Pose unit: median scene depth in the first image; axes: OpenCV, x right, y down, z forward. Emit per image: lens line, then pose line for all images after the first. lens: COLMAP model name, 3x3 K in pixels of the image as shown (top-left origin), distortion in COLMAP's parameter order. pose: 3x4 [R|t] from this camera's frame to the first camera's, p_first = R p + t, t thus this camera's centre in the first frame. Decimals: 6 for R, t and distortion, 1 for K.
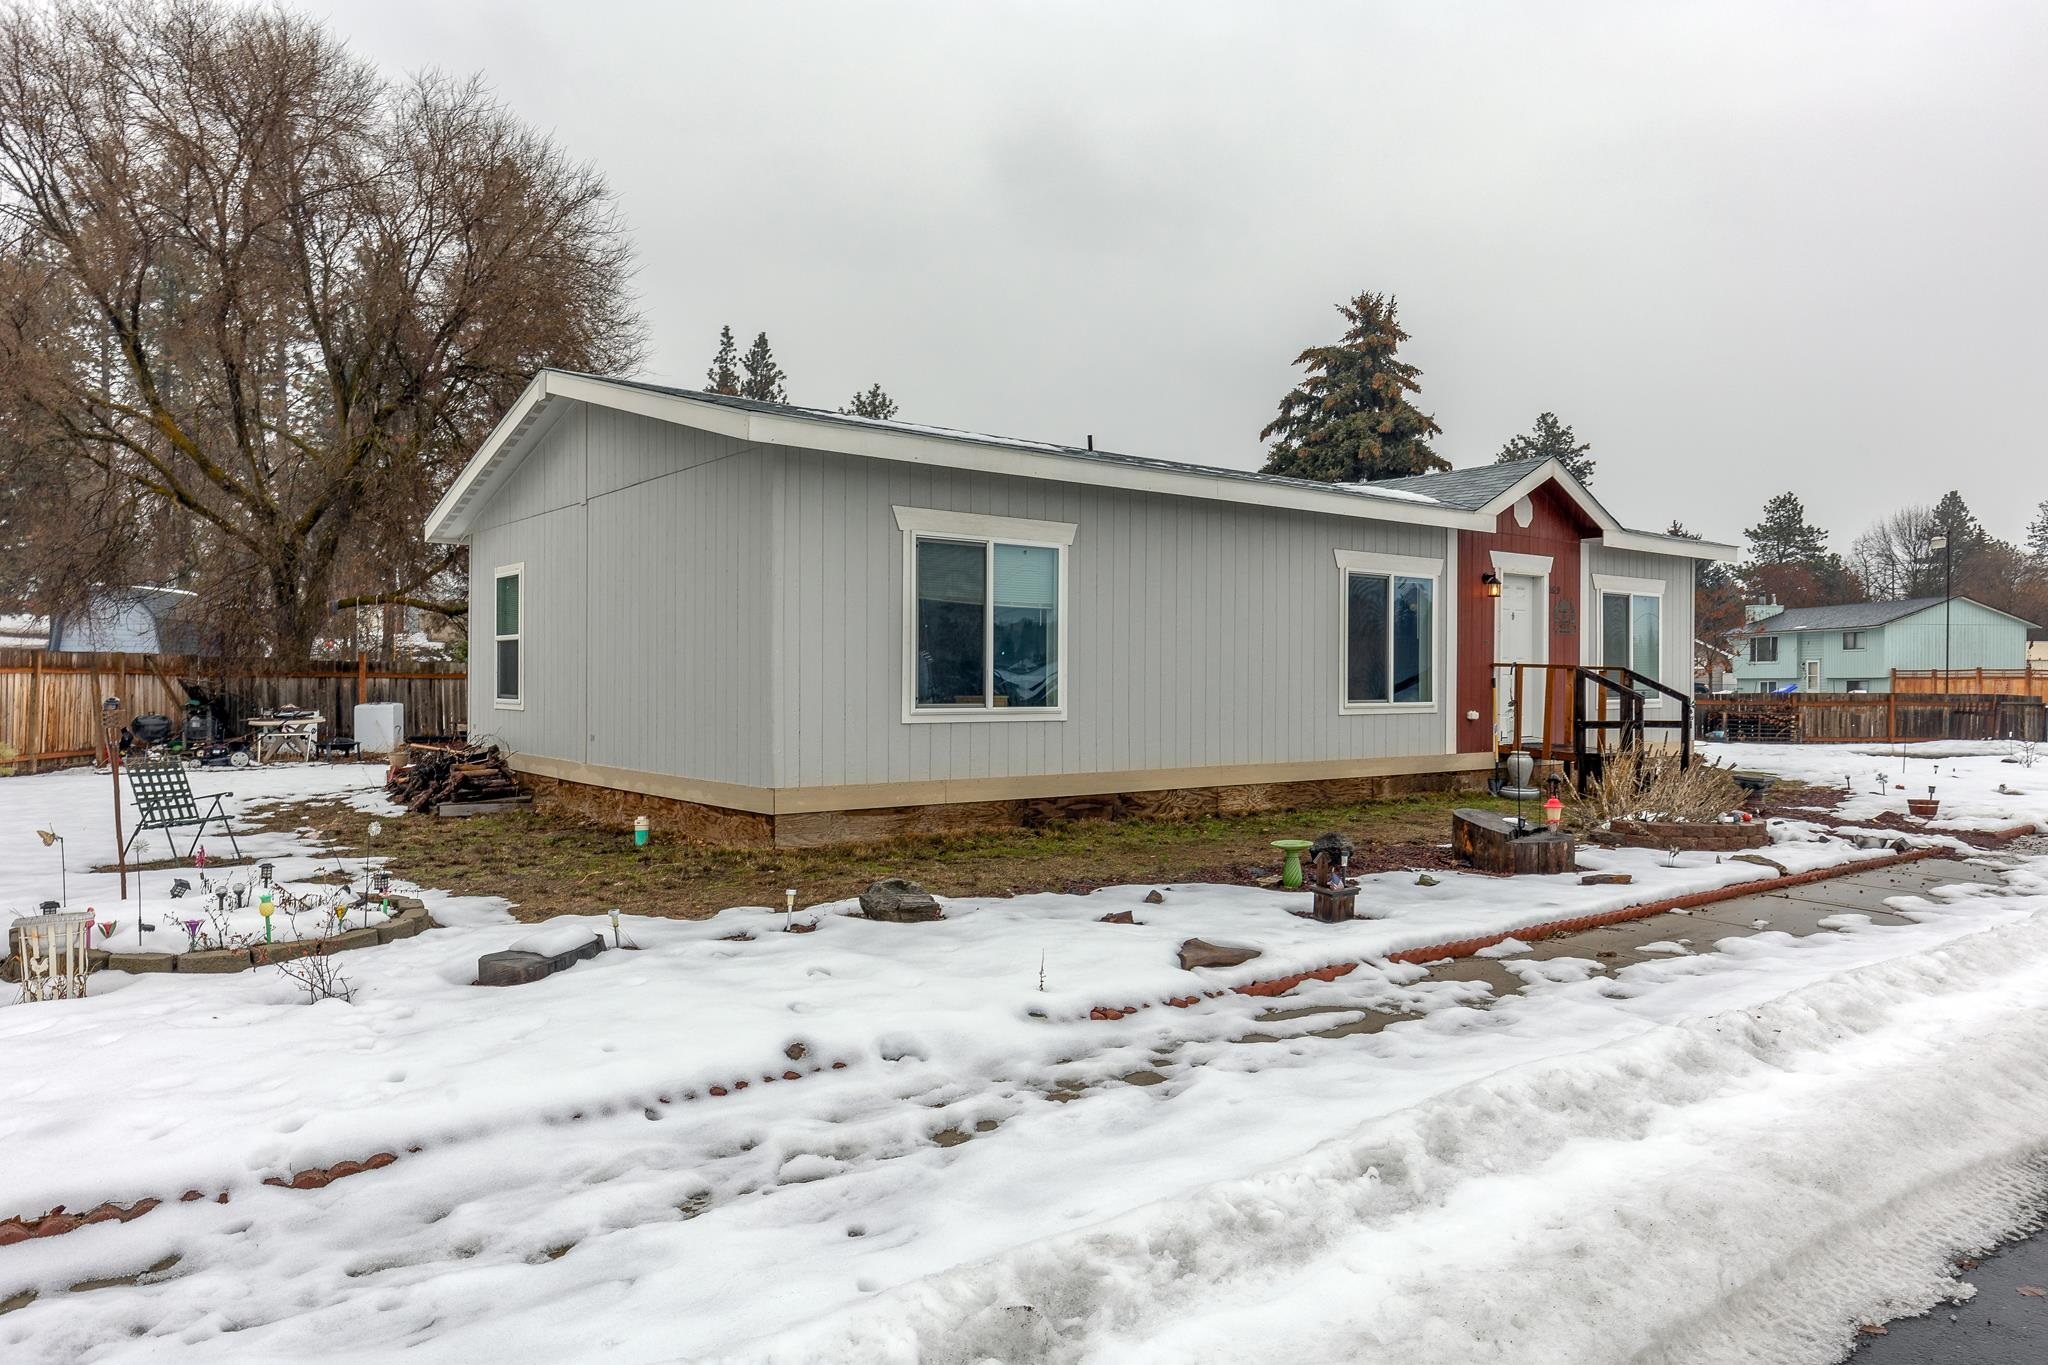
lens RADIAL K [[1361.3, 0, 1006.6], [0, 1361.3, 670.8], [0, 0, 1]] dist [0.009071, 0.002878]
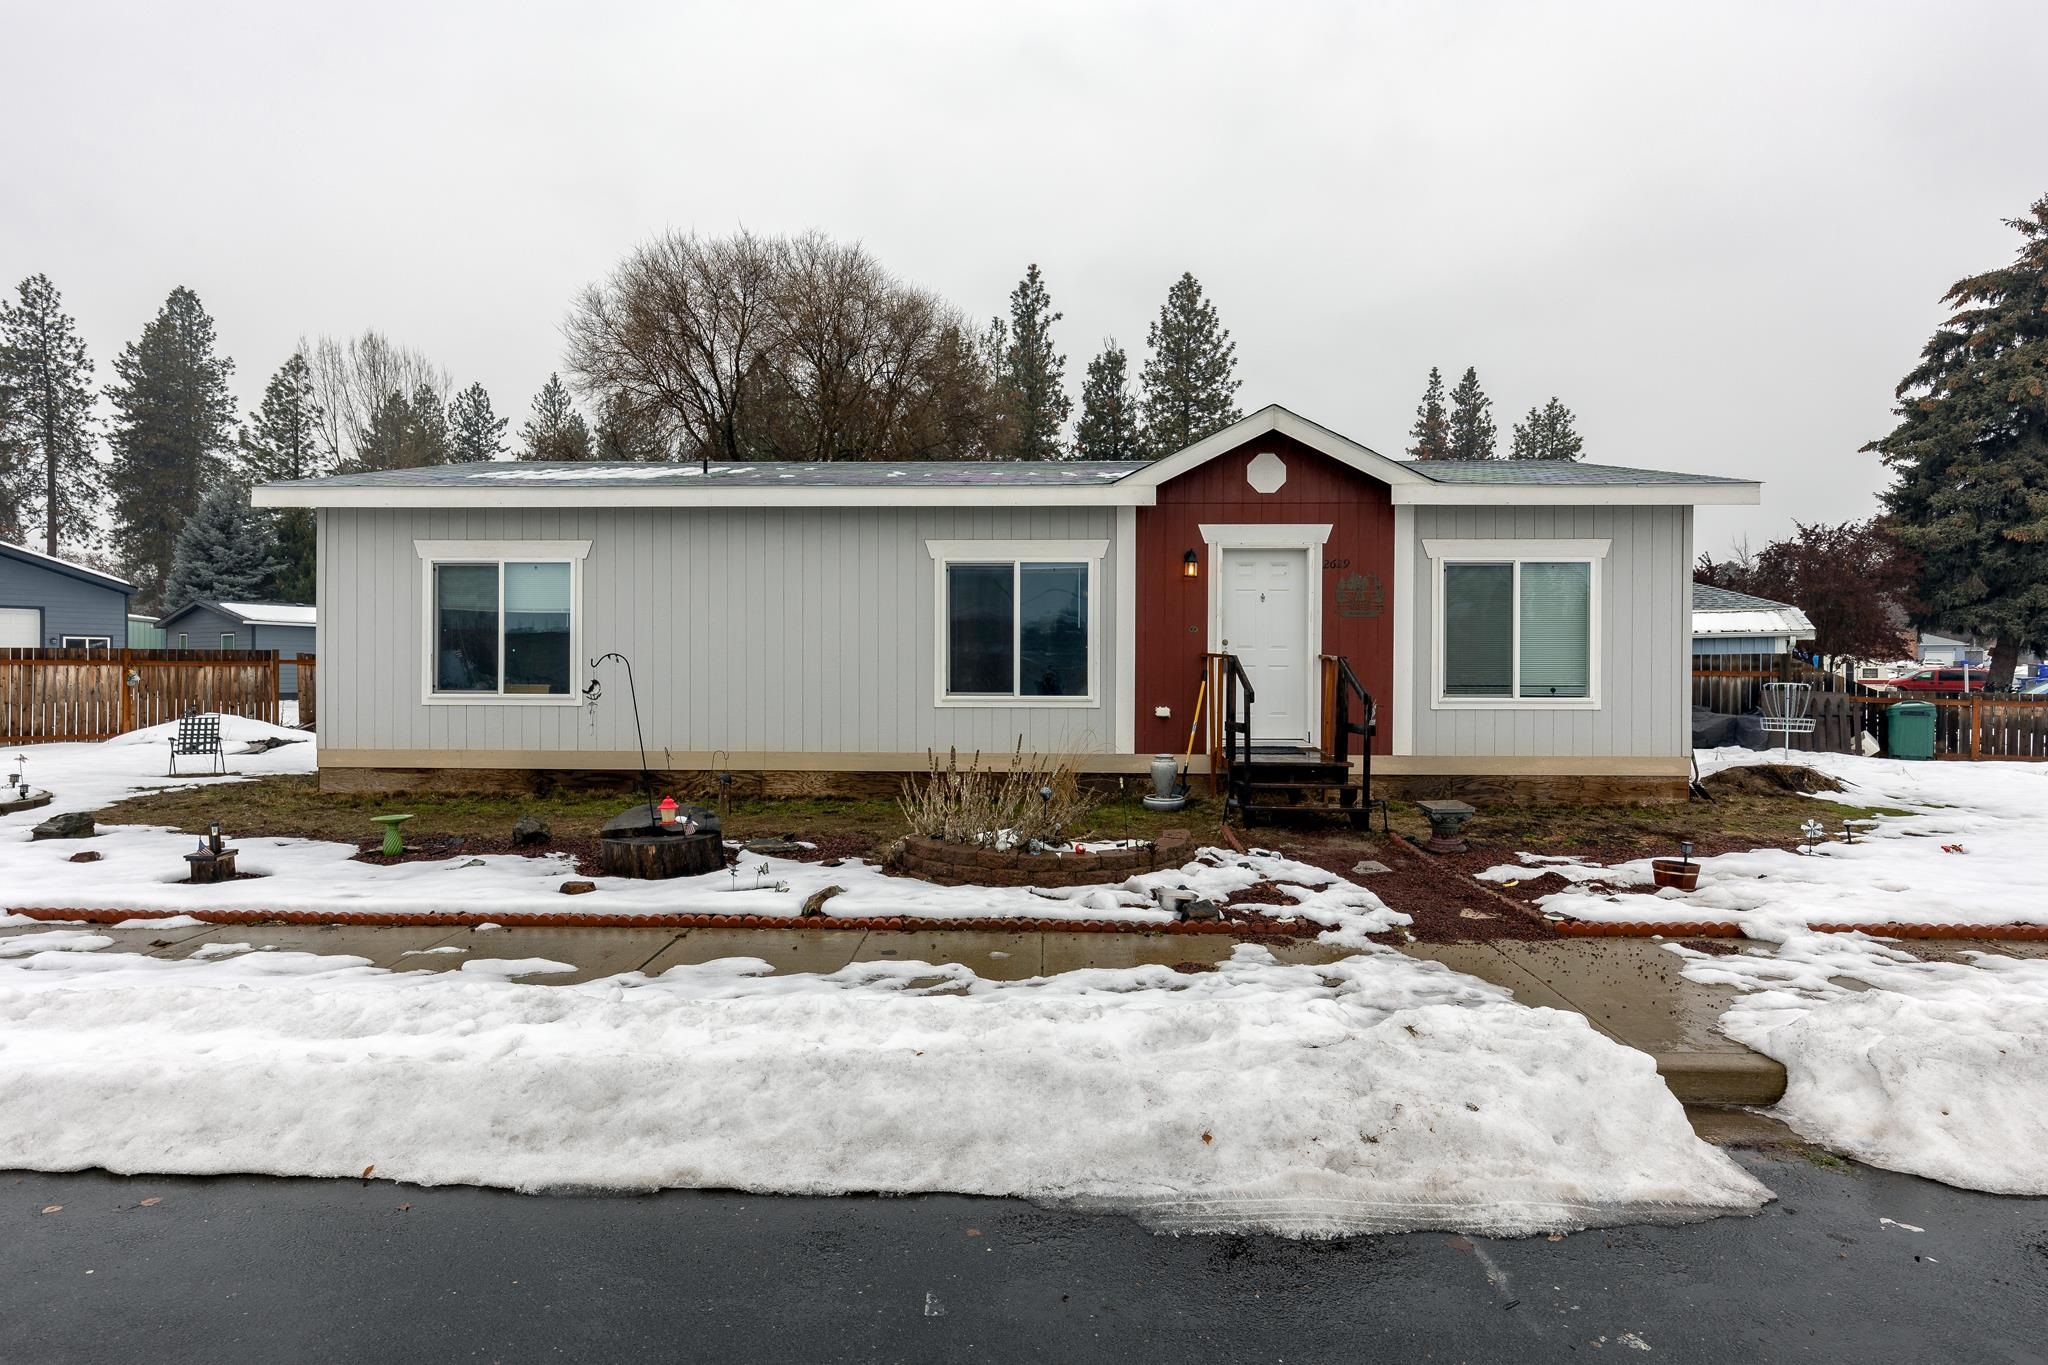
lens RADIAL K [[1066.1, 0, 1006.8], [0, 1066.1, 675.7], [0, 0, 1]] dist [-0.004790, 0.001968]
pose [[0.766023, 0.005129, -0.642793, 0.716571], [0.003340, 0.999923, 0.011959, -0.000161], [0.642805, -0.011308, 0.765946, 0.402785]]
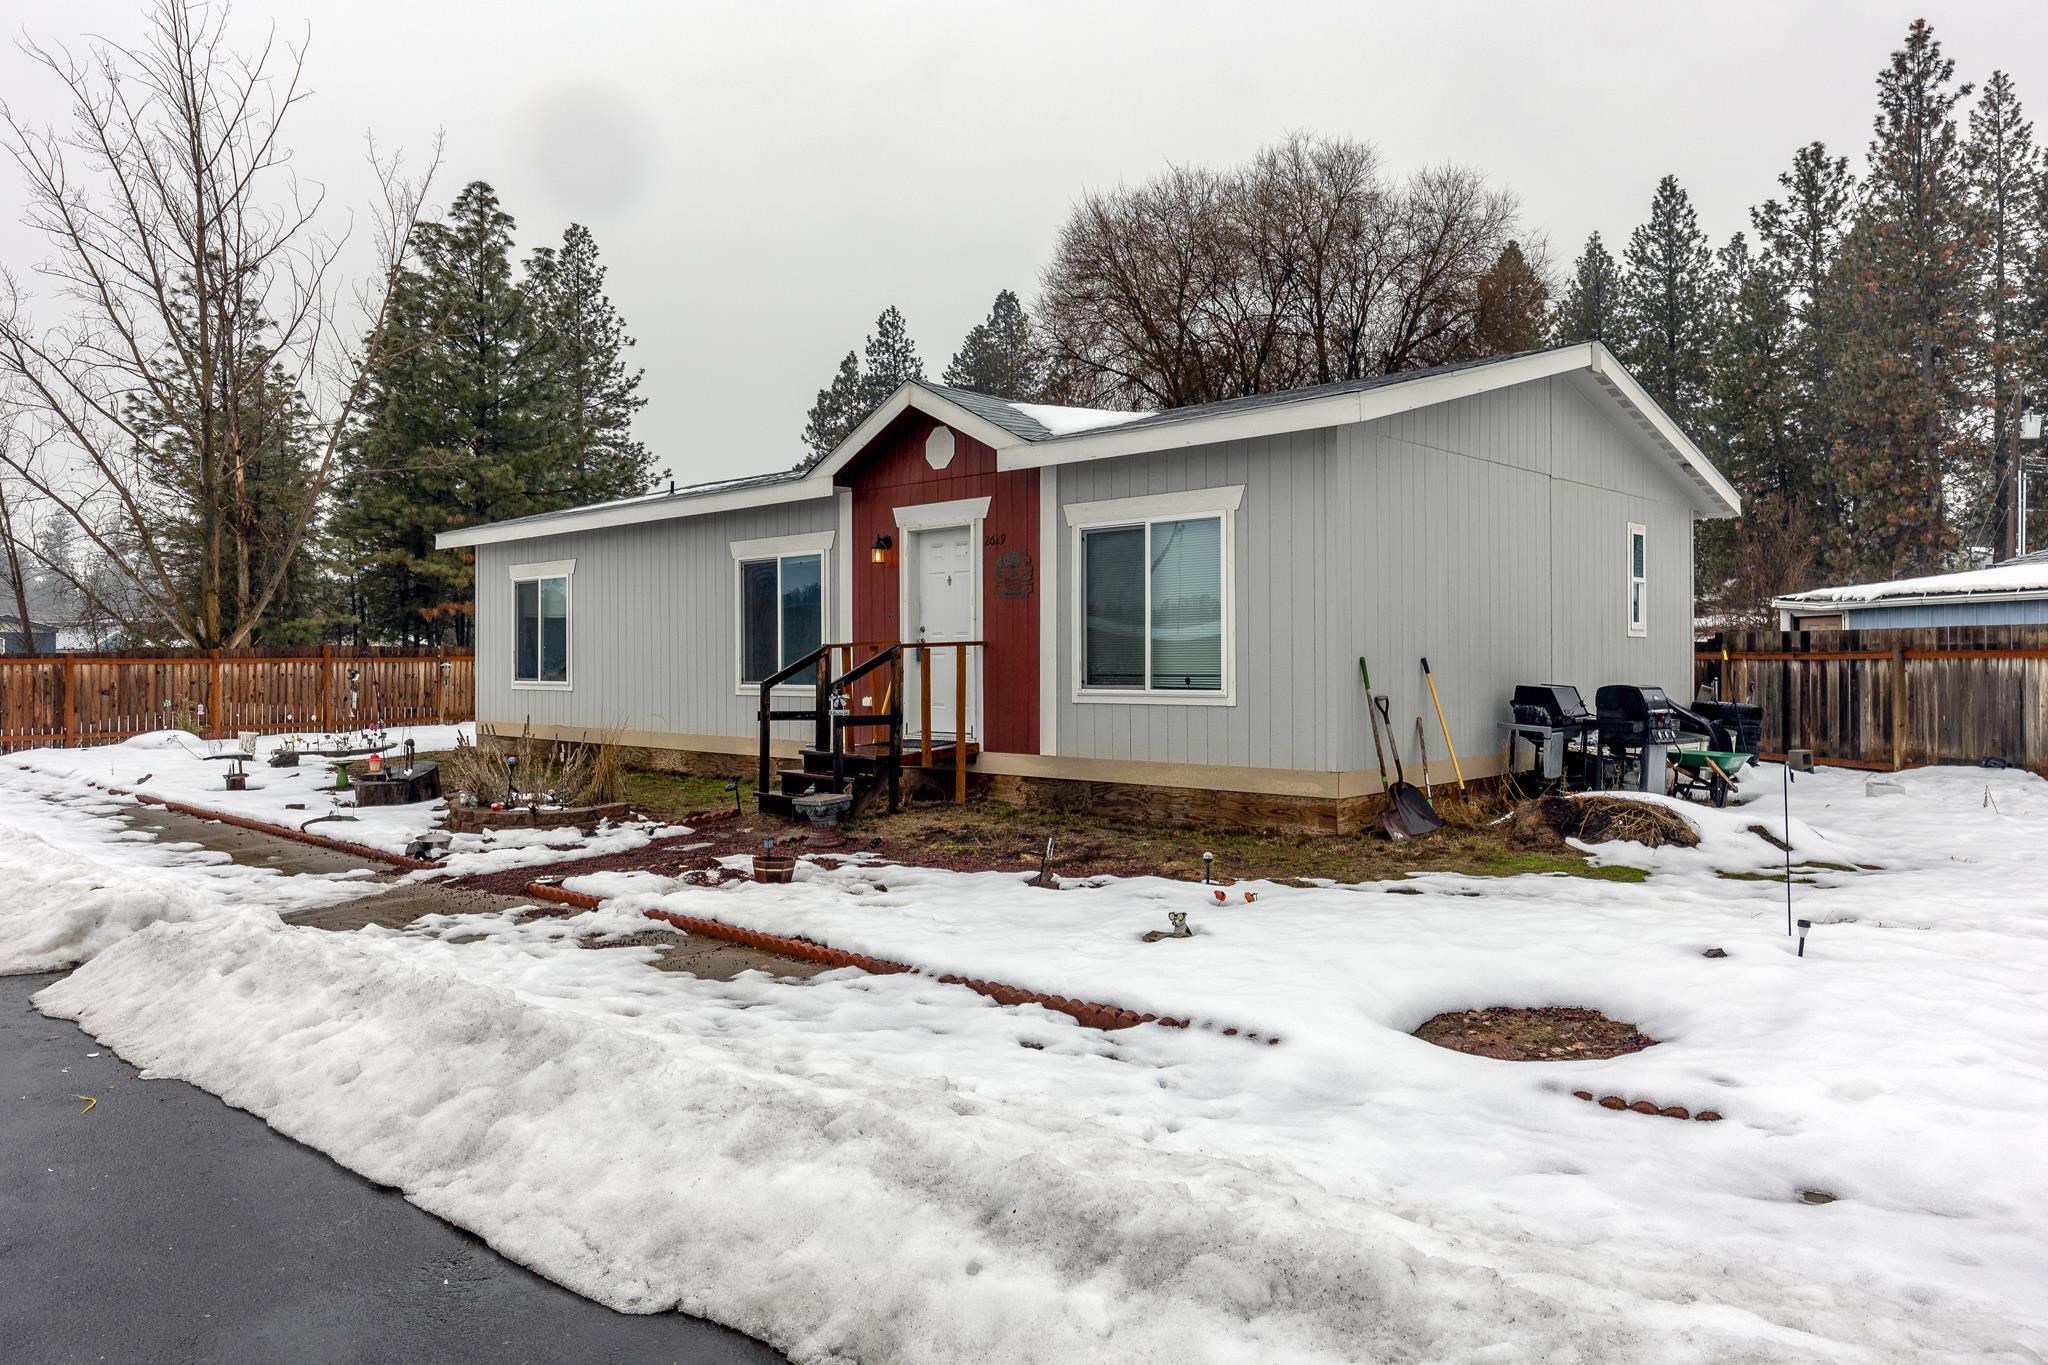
lens RADIAL K [[1361.3, 0, 1013.0], [0, 1361.3, 696.8], [0, 0, 1]] dist [0.009071, 0.002878]
pose [[0.149997, 0.024286, -0.988388, 1.229062], [0.012073, 0.999579, 0.026393, 0.007044], [0.988613, -0.015892, 0.149641, 0.966547]]
